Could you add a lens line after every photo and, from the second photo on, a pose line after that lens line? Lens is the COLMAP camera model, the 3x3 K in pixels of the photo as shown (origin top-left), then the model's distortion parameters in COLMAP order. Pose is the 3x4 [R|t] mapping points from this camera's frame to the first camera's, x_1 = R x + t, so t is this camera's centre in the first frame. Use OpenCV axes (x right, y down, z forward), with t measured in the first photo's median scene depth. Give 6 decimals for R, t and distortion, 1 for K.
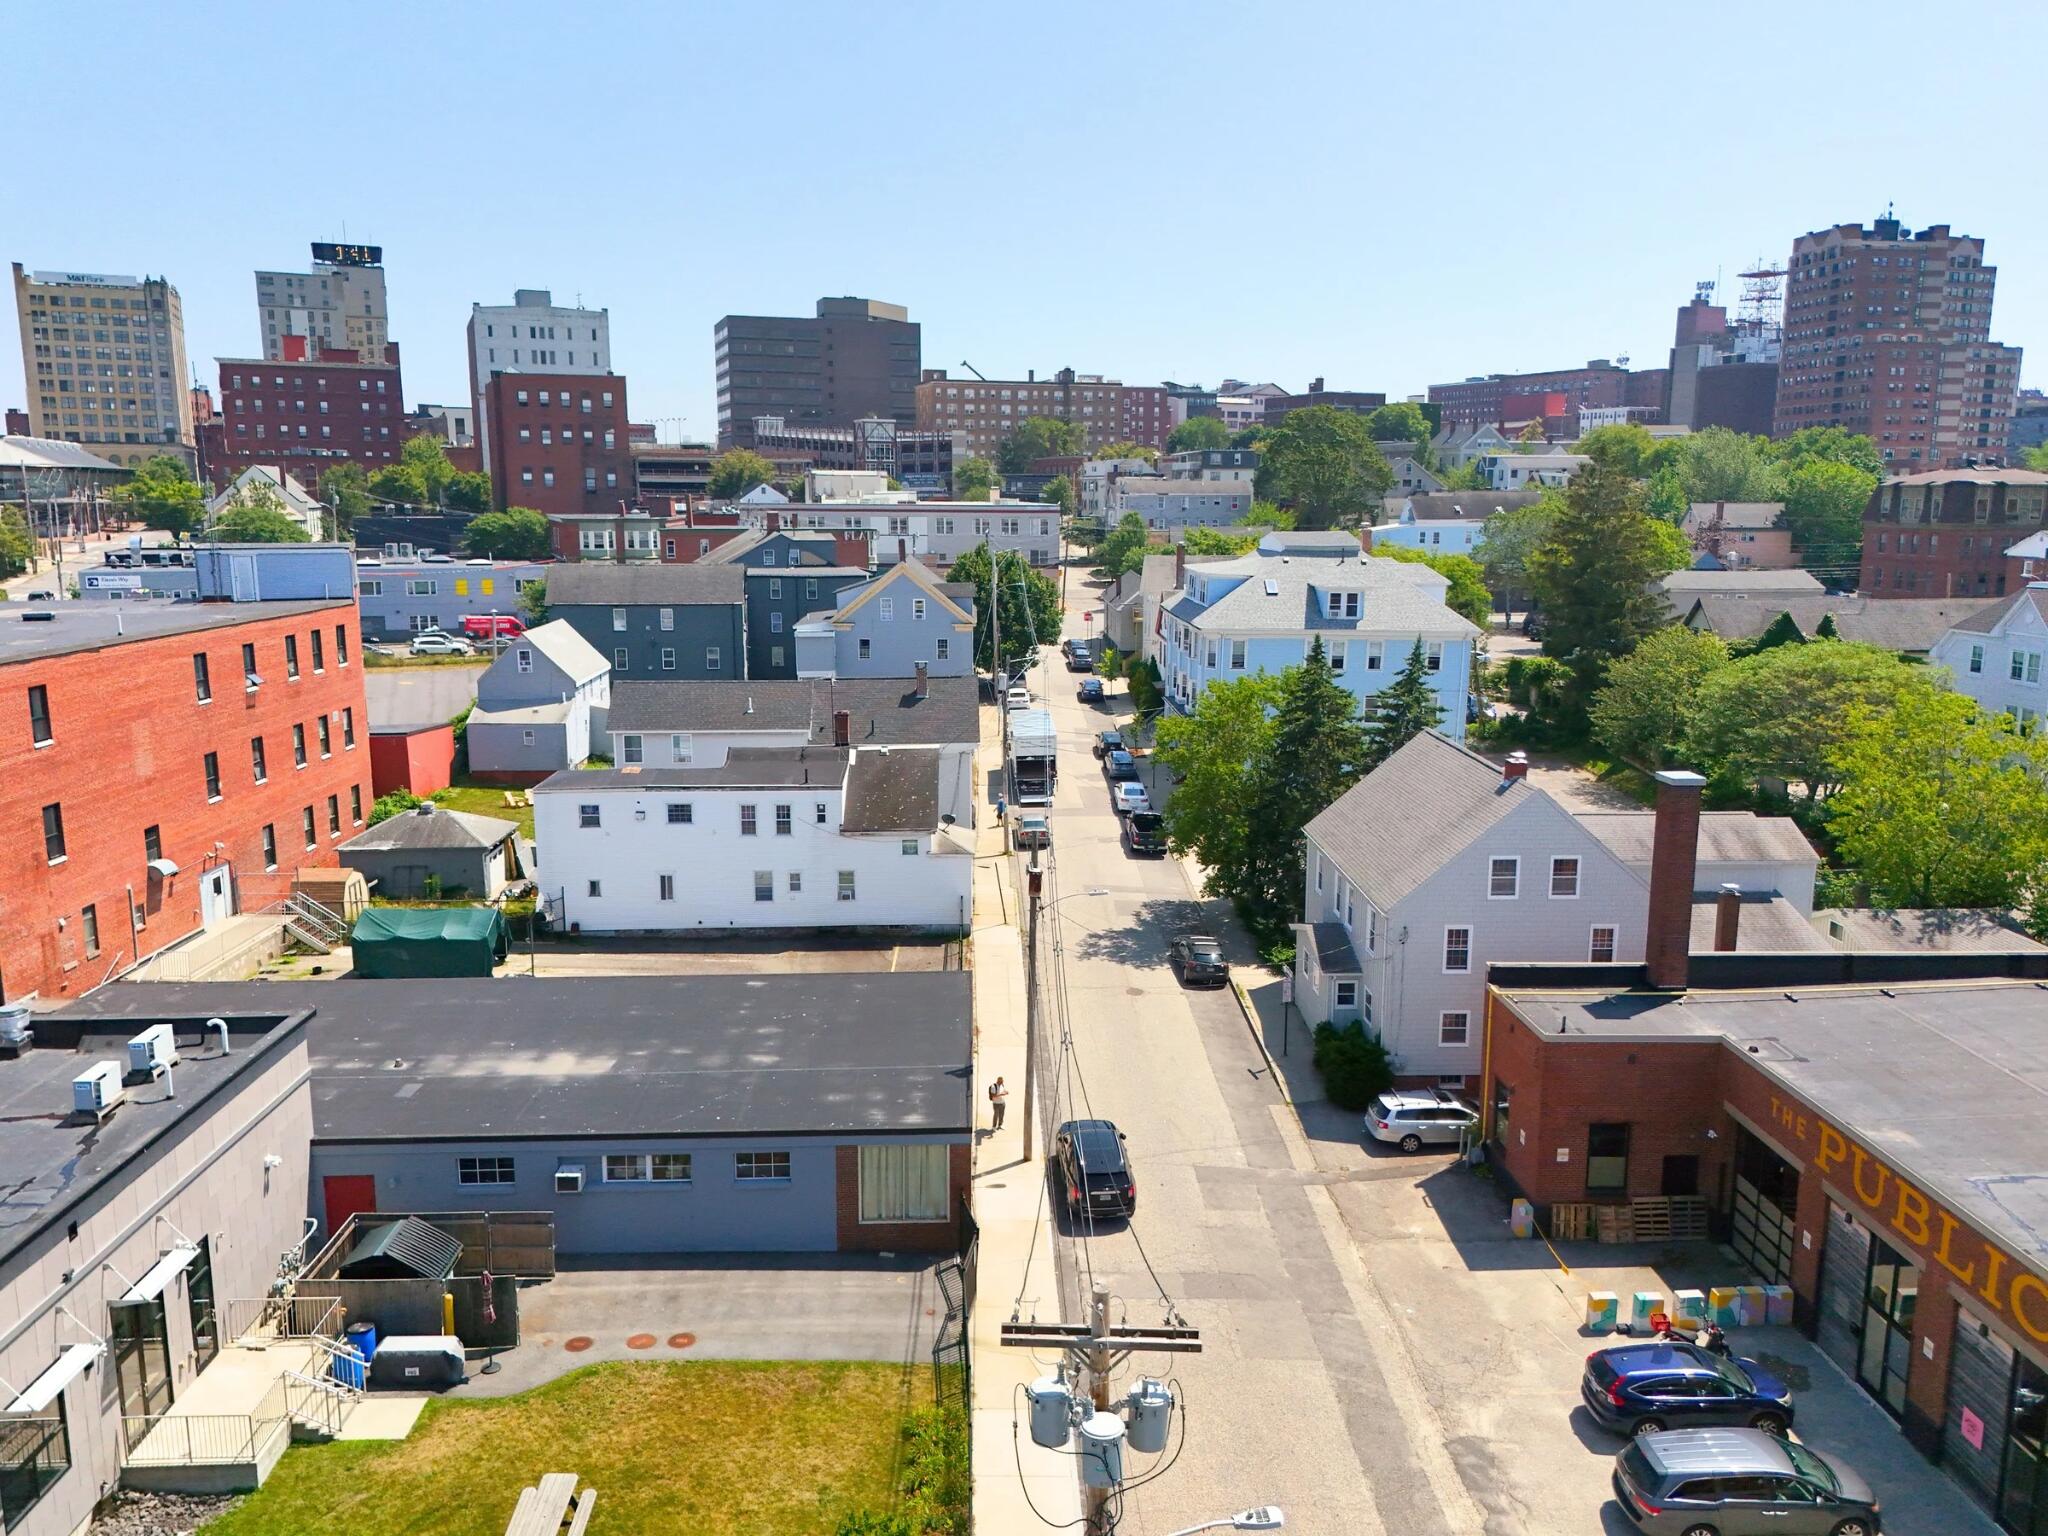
lens RADIAL K [[1499.9, 0, 1017.5], [0, 1499.9, 762.7], [0, 0, 1]] dist [0.052043, -0.050887]
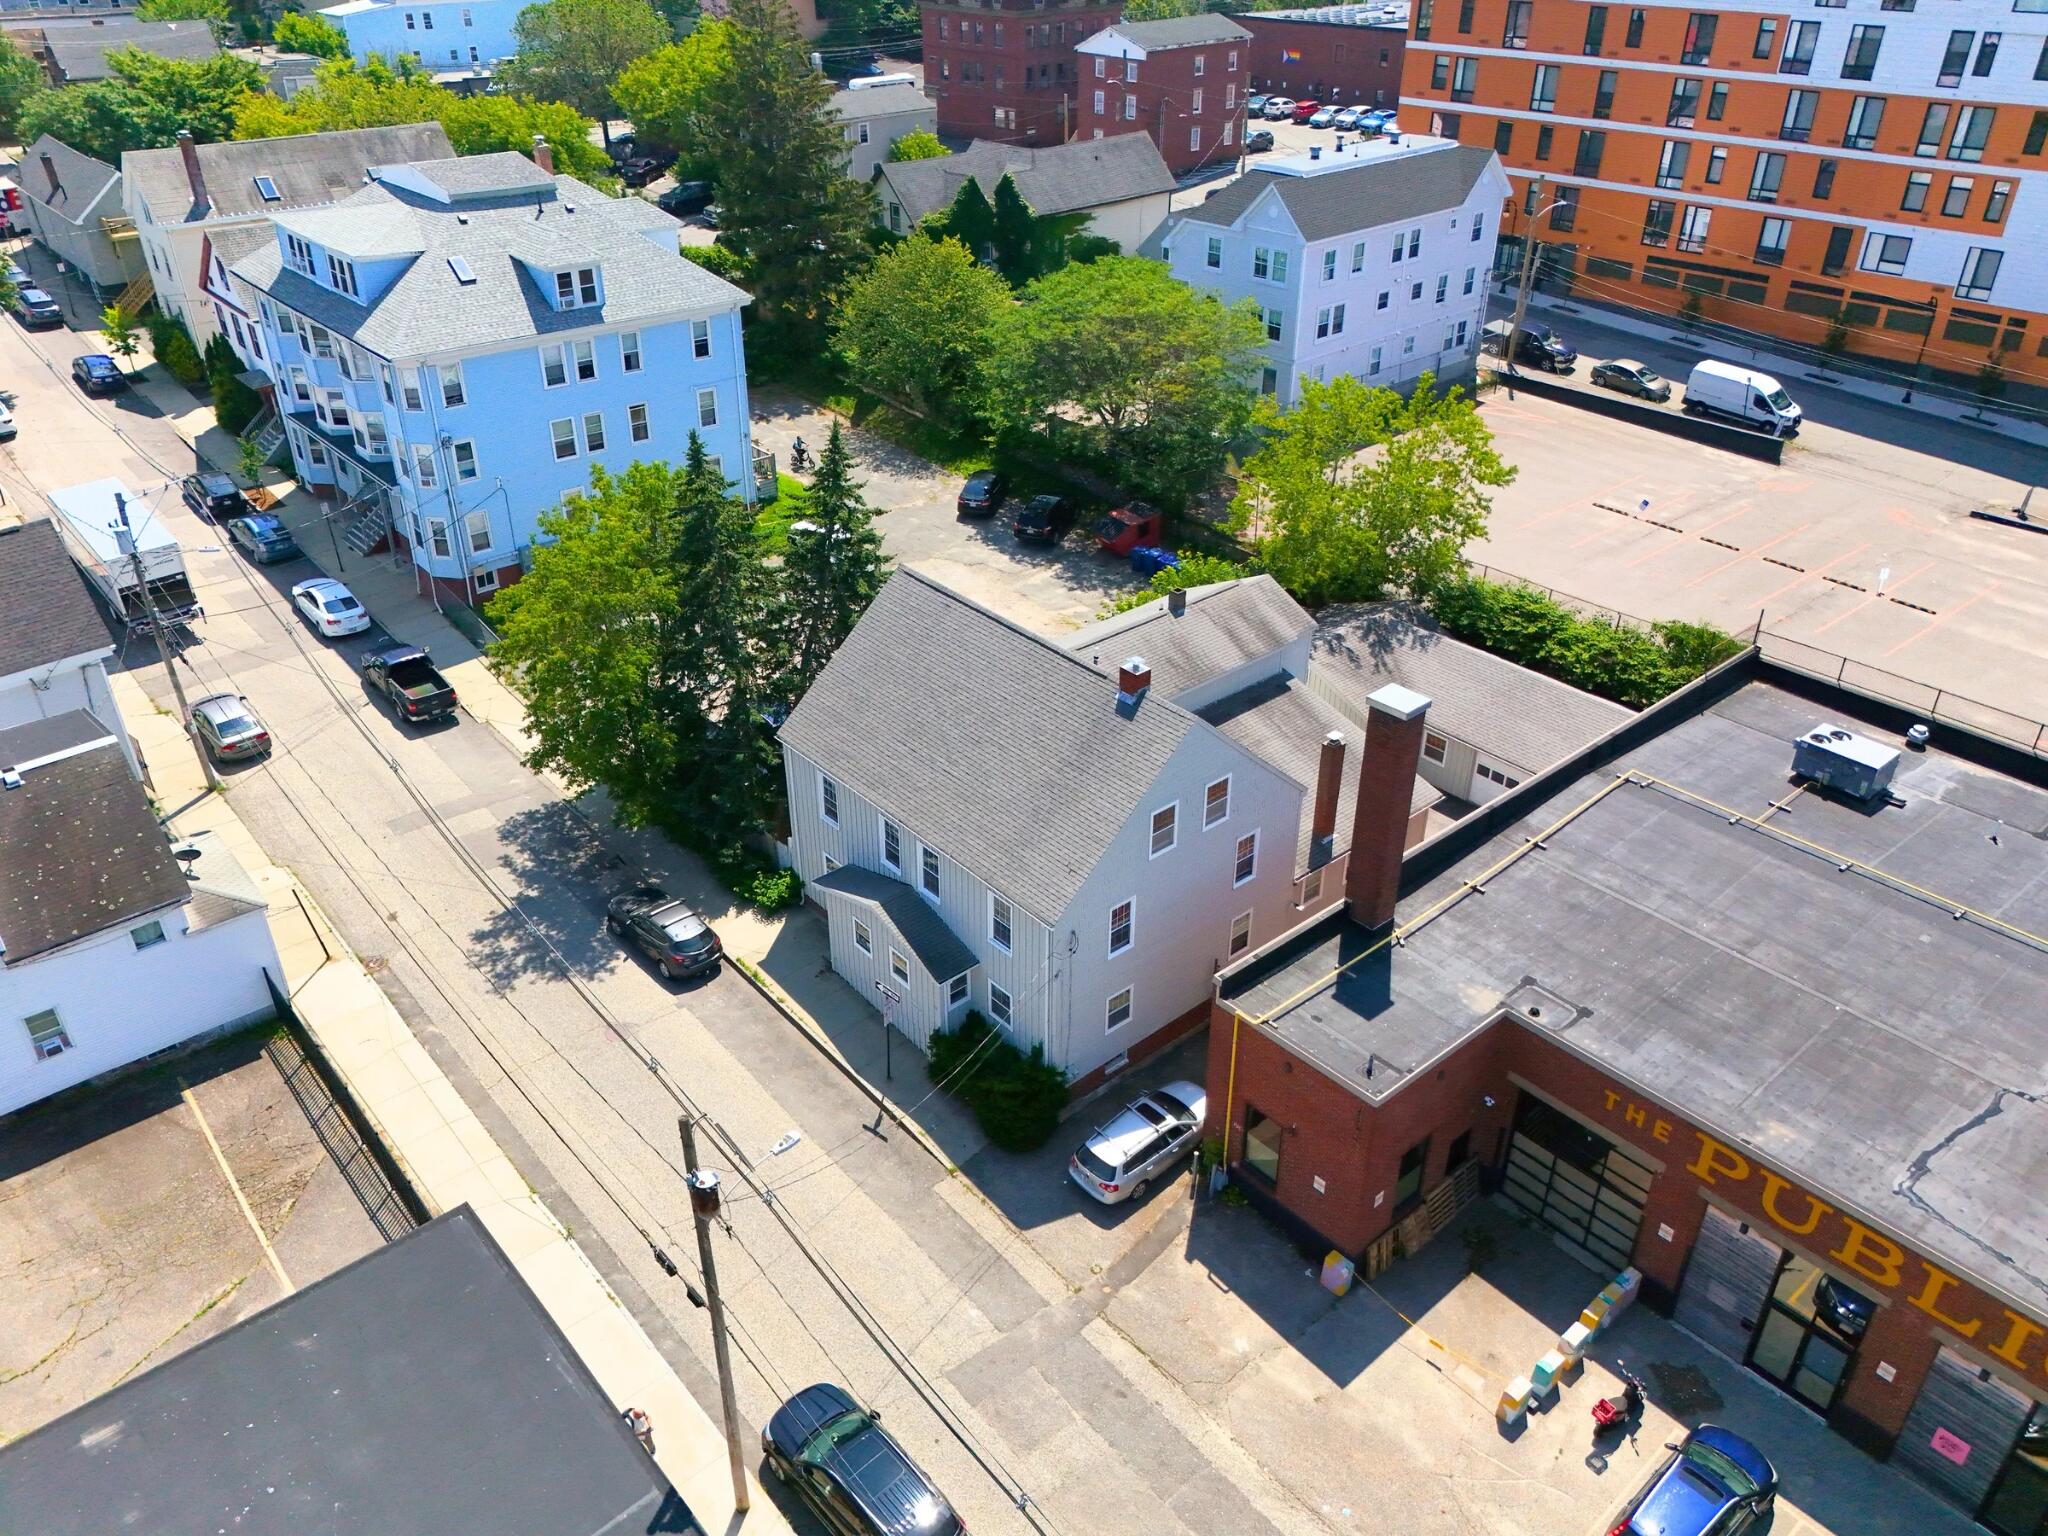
lens RADIAL K [[1499.7, 0, 1021.4], [0, 1499.7, 772.8], [0, 0, 1]] dist [0.057294, -0.045462]
pose [[0.773966, -0.331465, 0.539545, -0.034895], [0.114067, 0.911096, 0.396097, -0.064815], [-0.622869, -0.245021, 0.742966, 0.115874]]
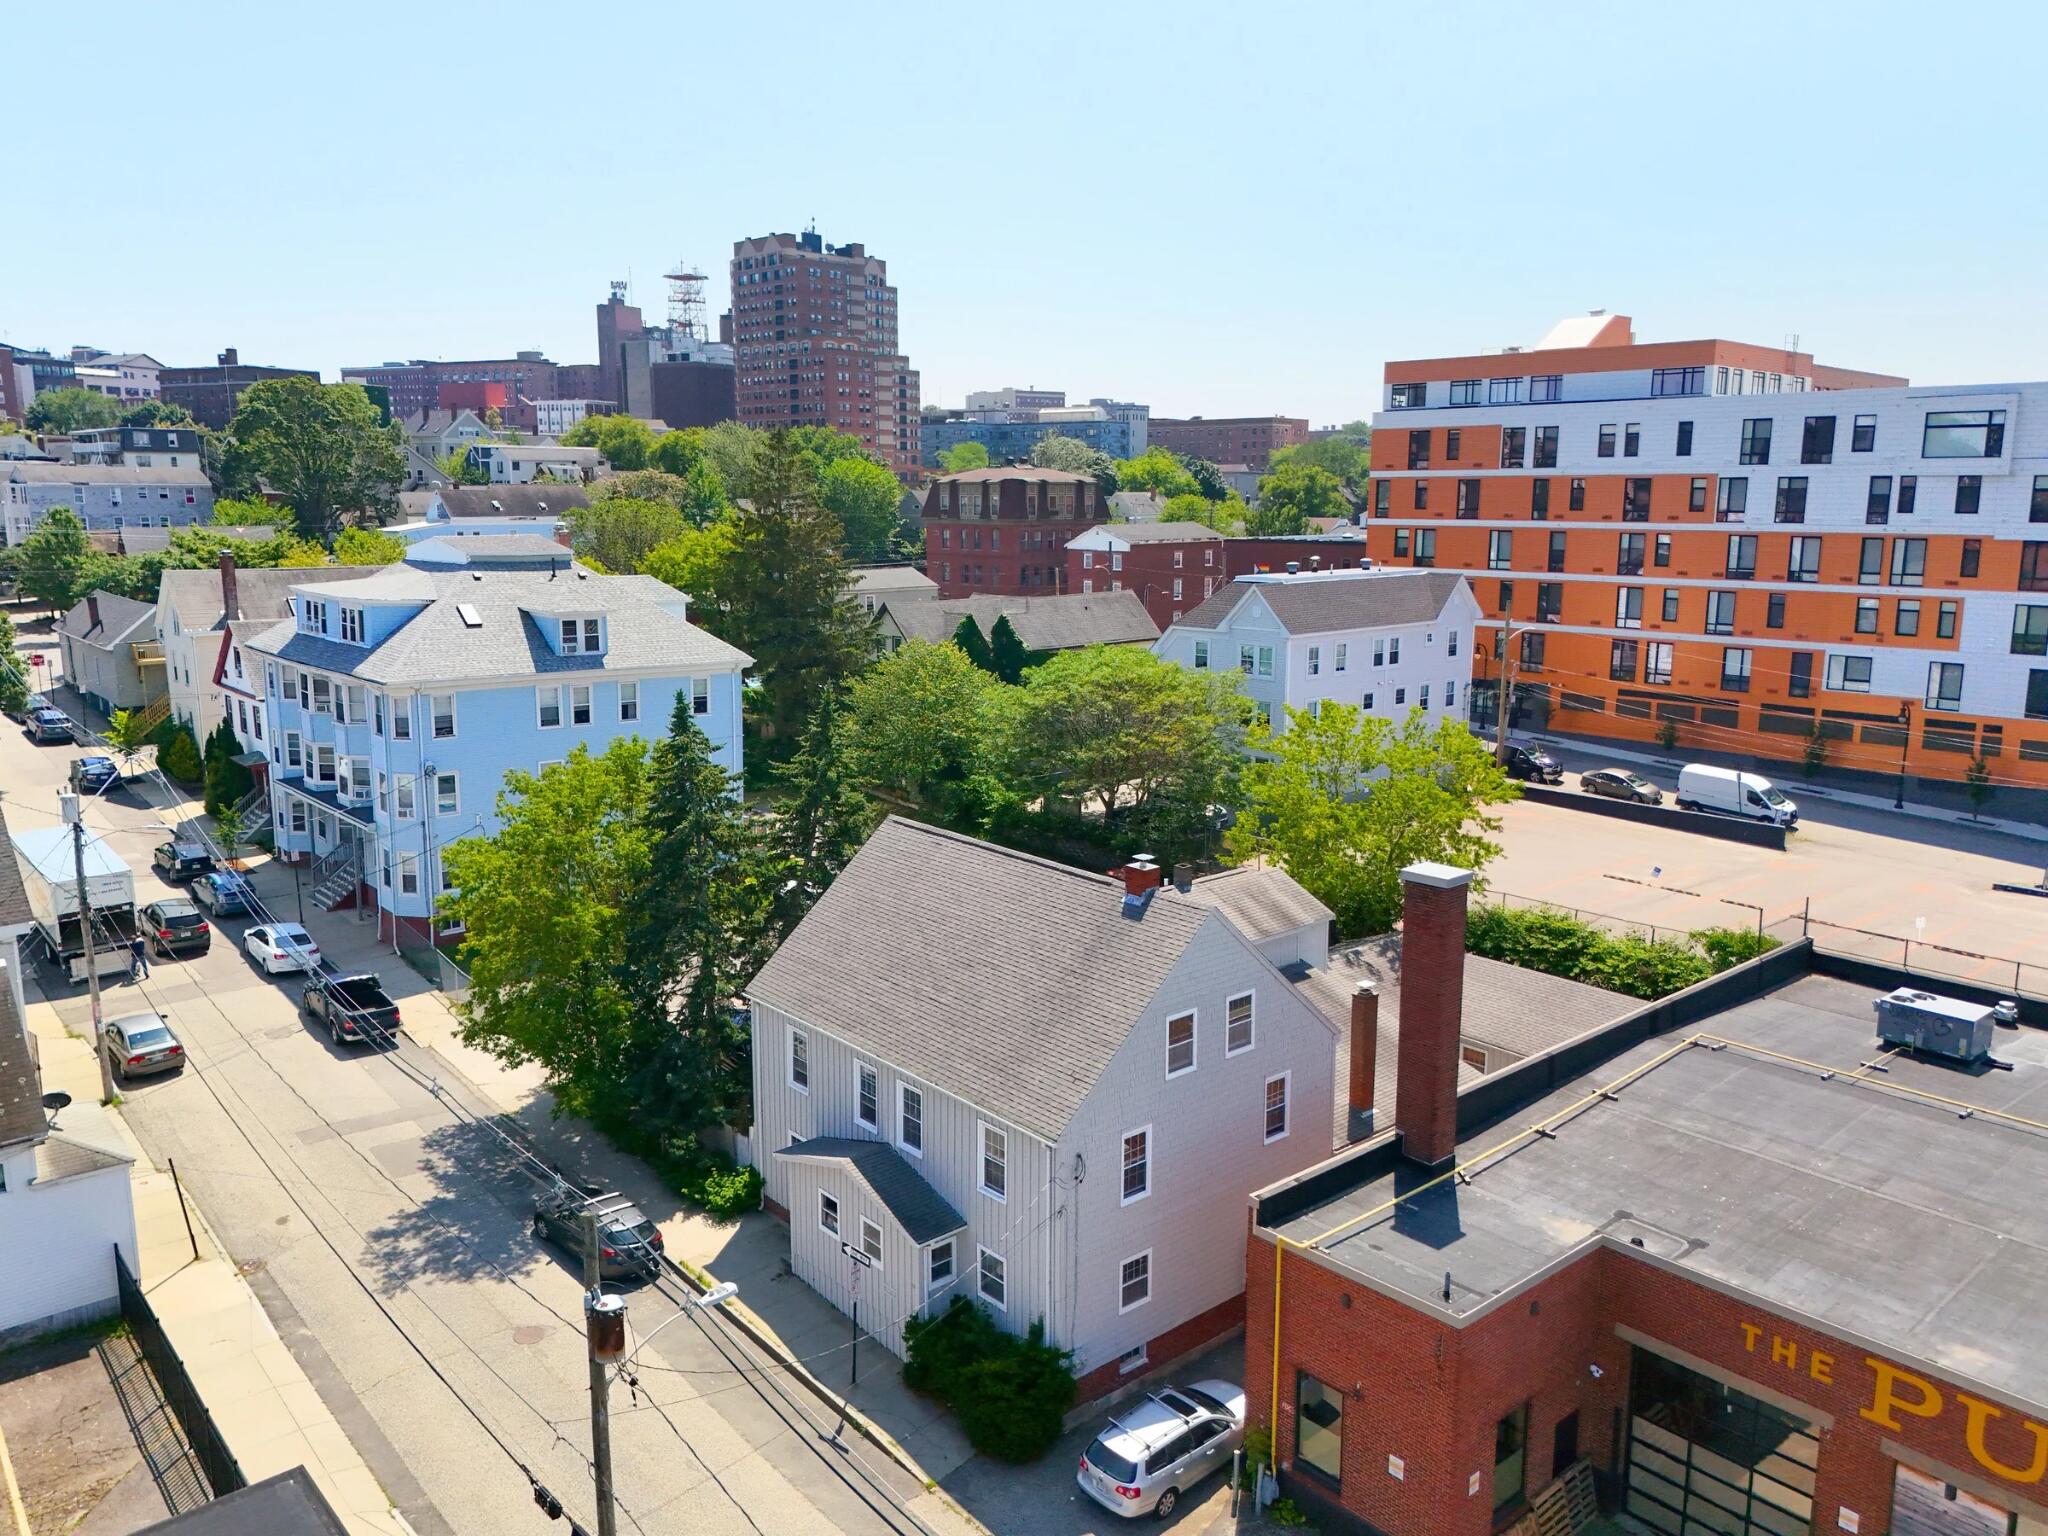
lens RADIAL K [[1507.5, 0, 1021.5], [0, 1507.5, 770.9], [0, 0, 1]] dist [0.051318, -0.040388]
pose [[0.771397, -0.115947, 0.625702, -0.035367], [0.111567, 0.992673, 0.046403, -0.020912], [-0.626498, 0.034013, 0.778681, 0.123934]]
